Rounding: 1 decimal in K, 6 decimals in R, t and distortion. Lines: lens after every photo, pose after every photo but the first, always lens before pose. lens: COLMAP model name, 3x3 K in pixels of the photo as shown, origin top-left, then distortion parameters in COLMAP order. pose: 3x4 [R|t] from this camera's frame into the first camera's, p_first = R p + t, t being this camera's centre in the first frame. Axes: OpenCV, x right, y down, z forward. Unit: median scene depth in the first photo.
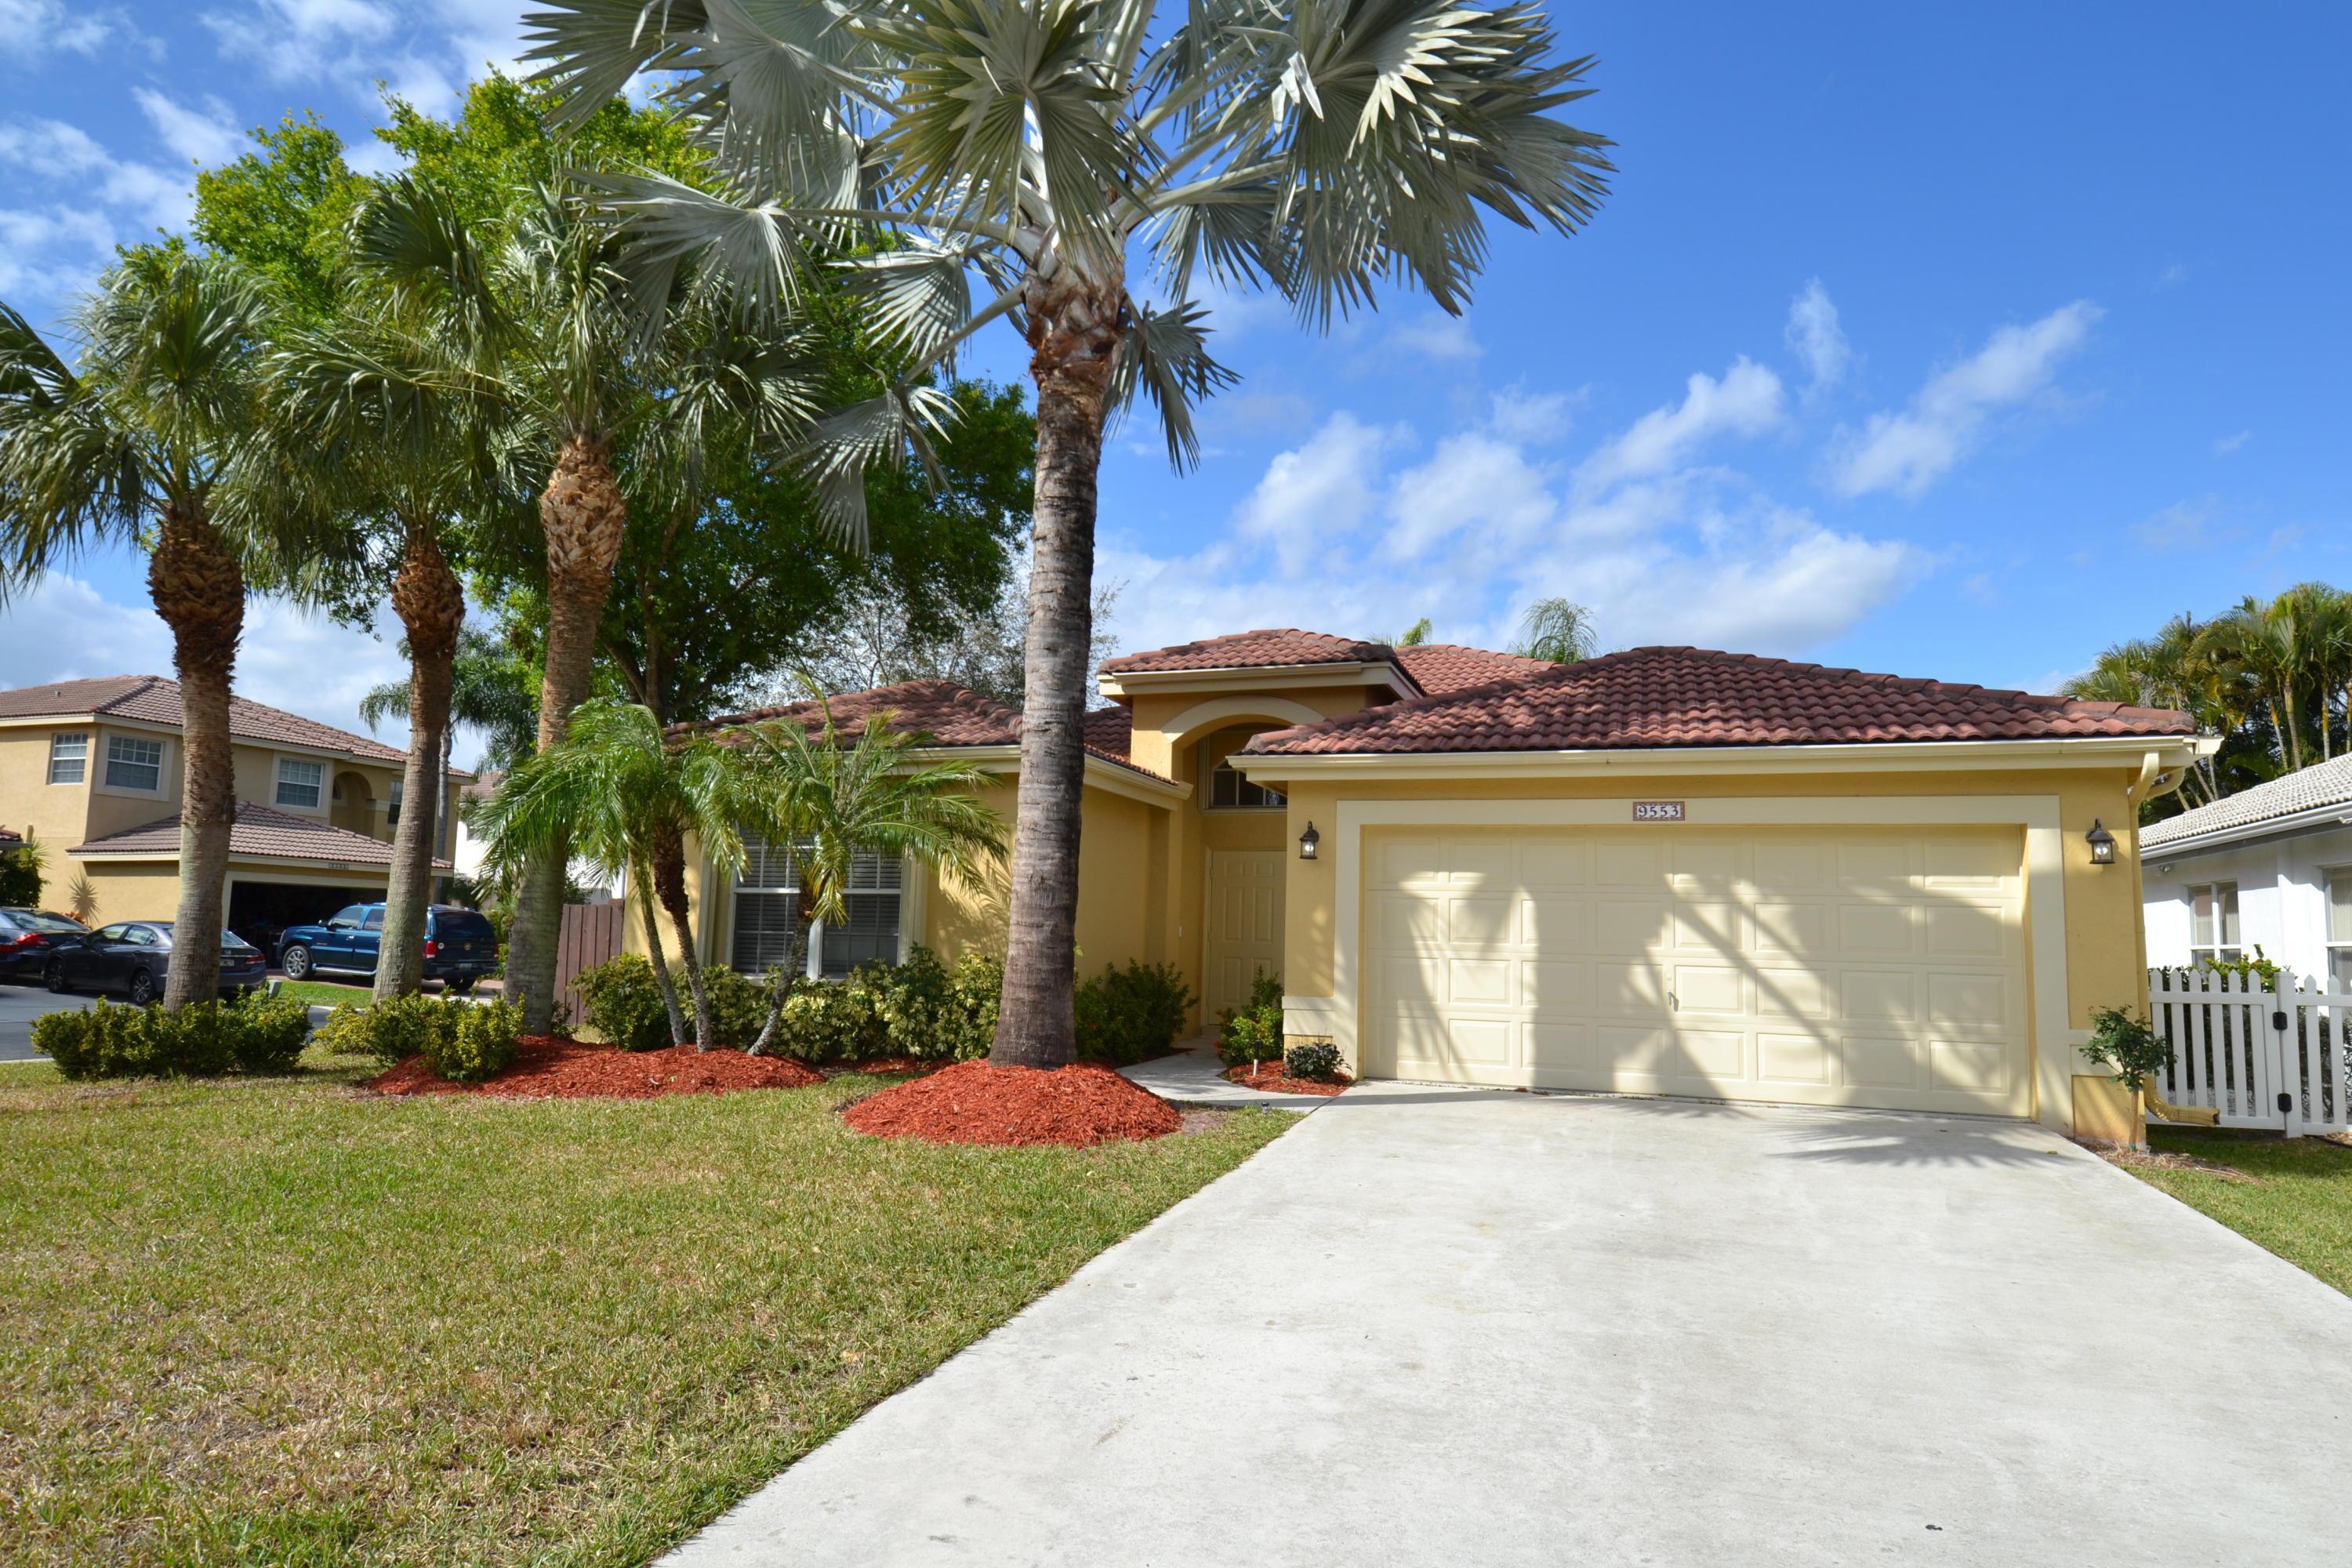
lens RADIAL K [[1327.3, 0, 1176.0], [0, 1327.3, 784.0], [0, 0, 1]] dist [0.001076, -0.000311]
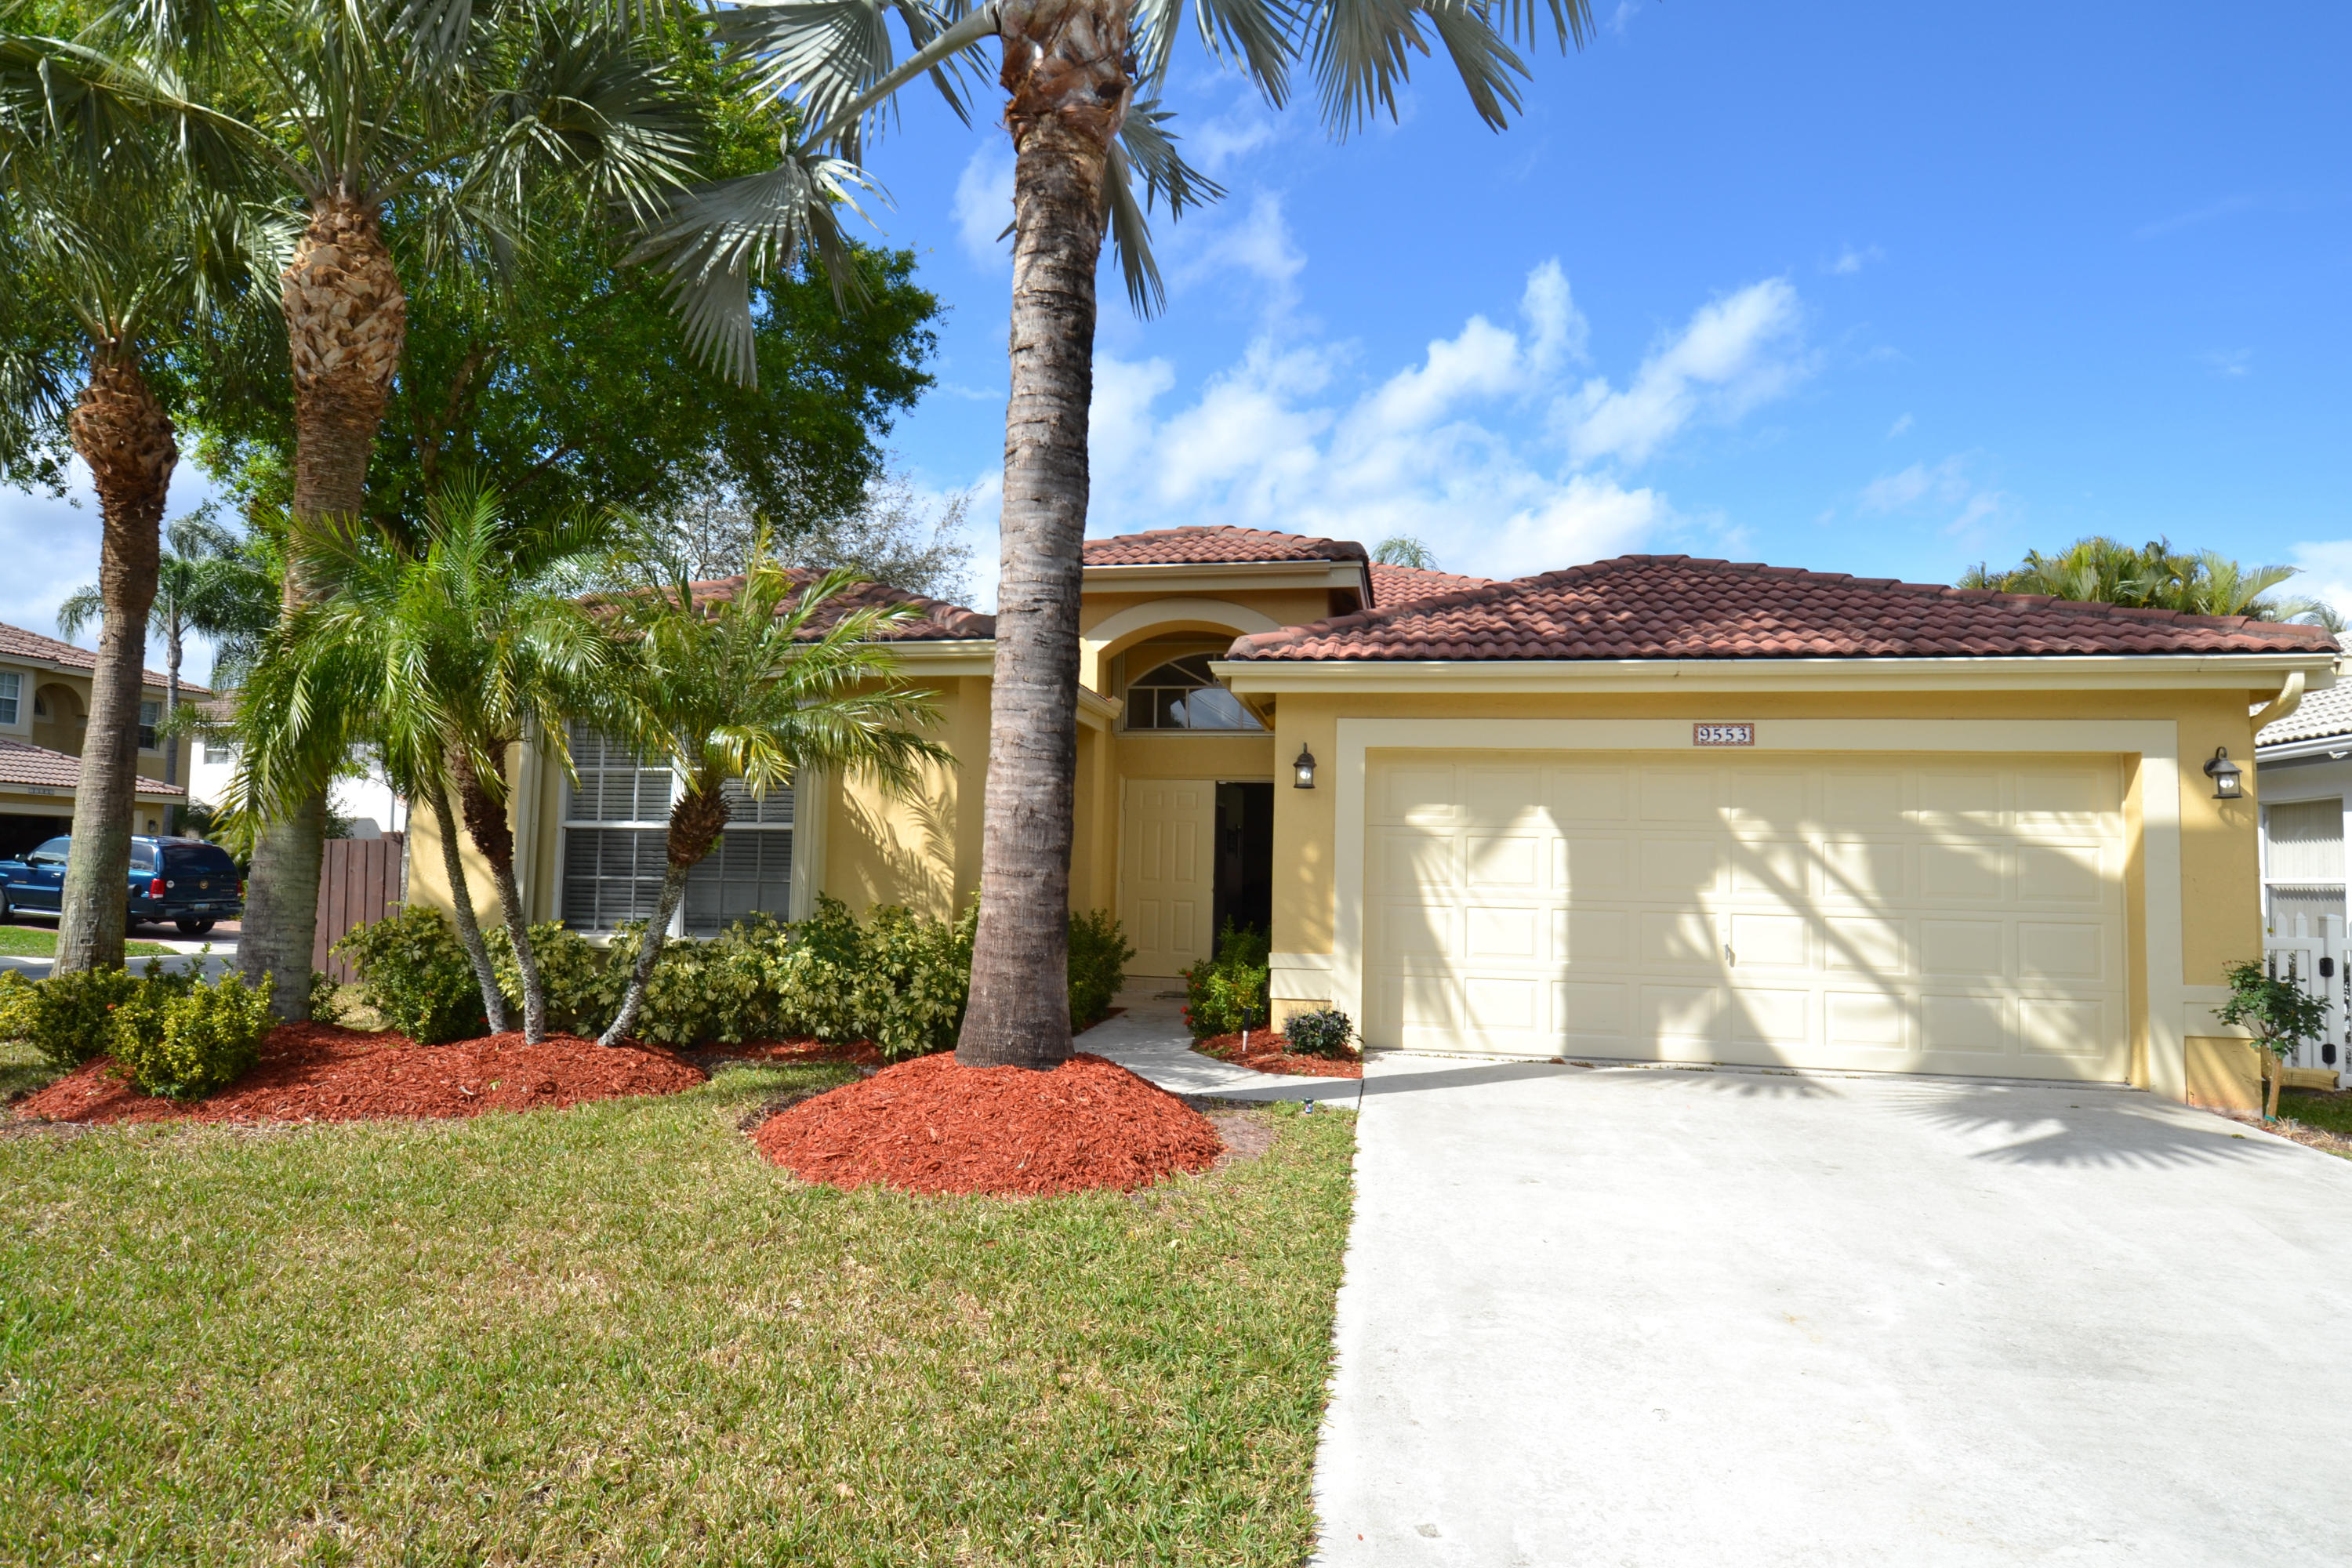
lens RADIAL K [[1291.1, 0, 1176.0], [0, 1291.1, 784.0], [0, 0, 1]] dist [0.019704, -0.028496]
pose [[0.988410, 0.006657, 0.151660, -0.107169], [-0.014468, 0.998621, 0.050462, 0.015242], [-0.151115, -0.052071, 0.987144, 0.228854]]
